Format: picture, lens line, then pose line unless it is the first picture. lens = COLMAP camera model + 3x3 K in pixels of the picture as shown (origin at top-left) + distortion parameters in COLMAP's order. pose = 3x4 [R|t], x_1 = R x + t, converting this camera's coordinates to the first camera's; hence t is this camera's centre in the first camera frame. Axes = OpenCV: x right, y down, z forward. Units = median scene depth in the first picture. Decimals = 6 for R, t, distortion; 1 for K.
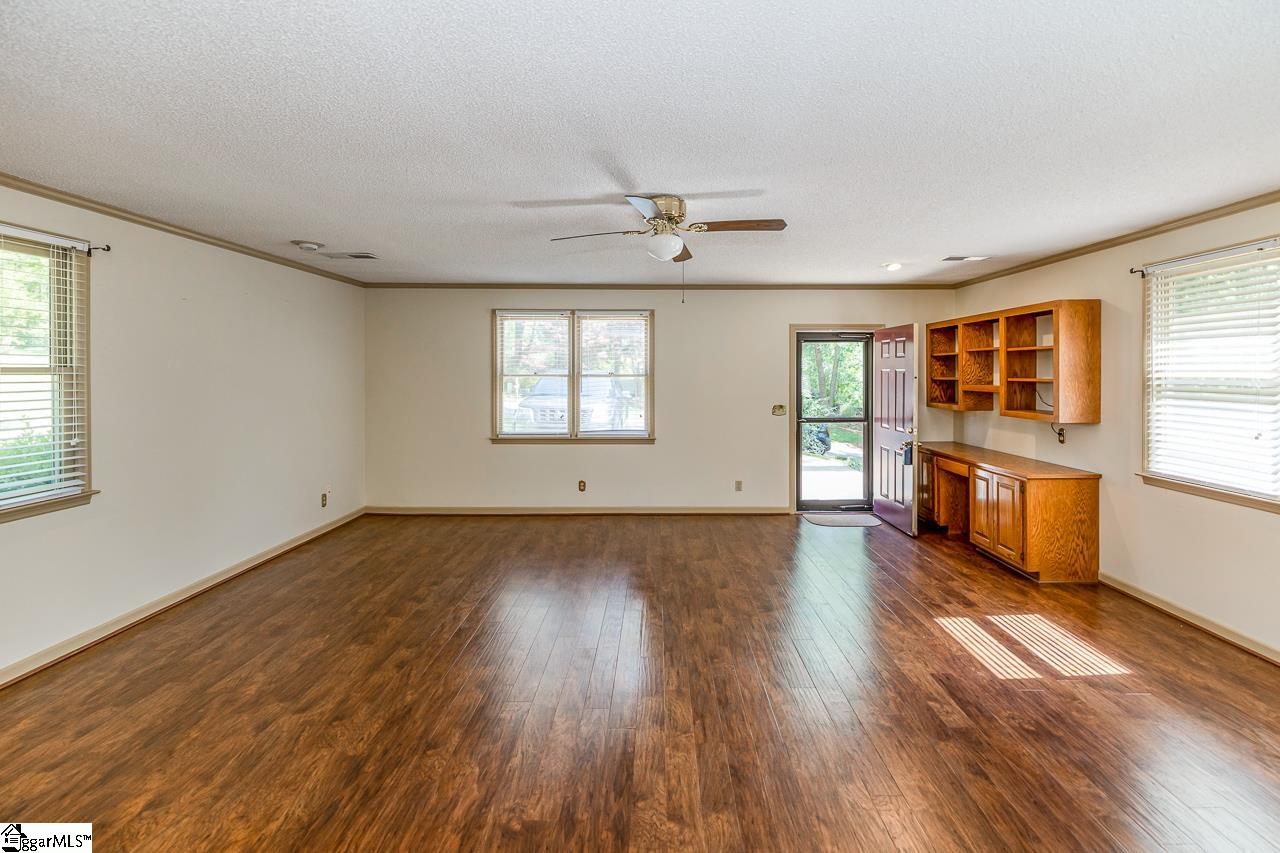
lens RADIAL K [[533.0, 0, 657.9], [0, 533.0, 376.4], [0, 0, 1]] dist [-0.004312, -0.000419]
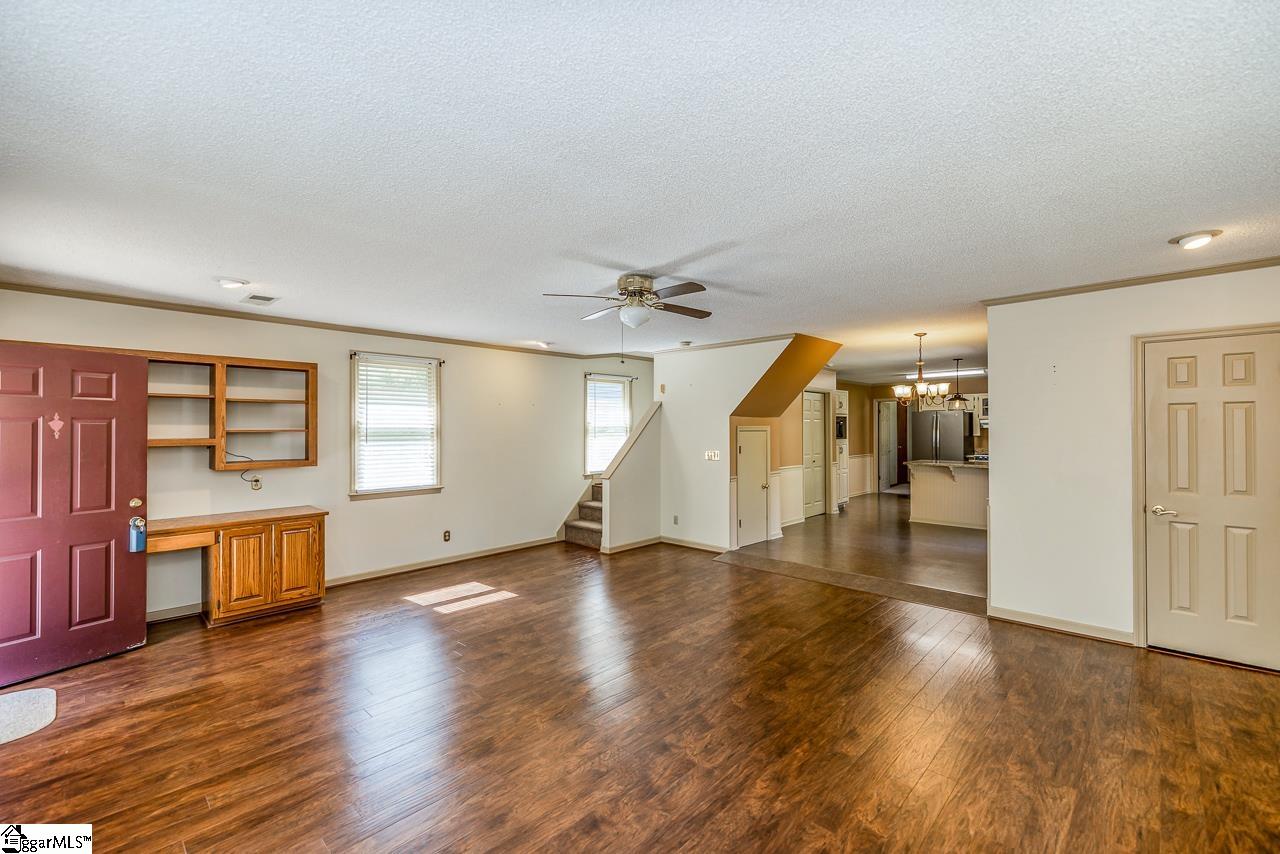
lens RADIAL K [[563.2, 0, 638.1], [0, 563.2, 427.1], [0, 0, 1]] dist [-0.000841, -0.000167]
pose [[-0.714540, 0.003039, 0.699588, -0.936070], [0.004762, 0.999989, 0.000521, 0.008830], [-0.699578, 0.003704, -0.714547, 2.029818]]
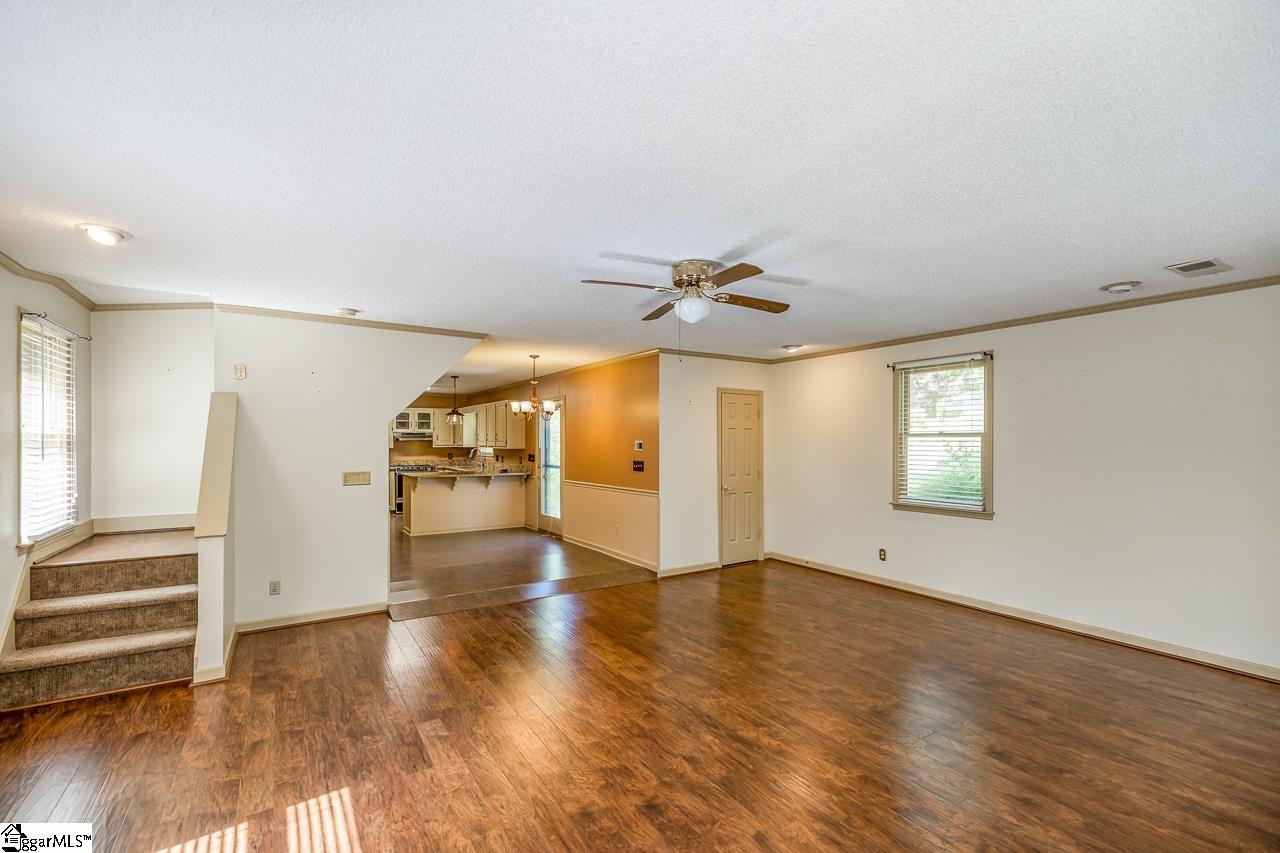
lens RADIAL K [[563.2, 0, 653.0], [0, 563.2, 433.8], [0, 0, 1]] dist [-0.000841, -0.000167]
pose [[-0.821275, -0.008818, -0.570465, 0.752026], [-0.005016, 0.999954, -0.008236, 0.007116], [0.570511, -0.003902, -0.821281, 1.989432]]
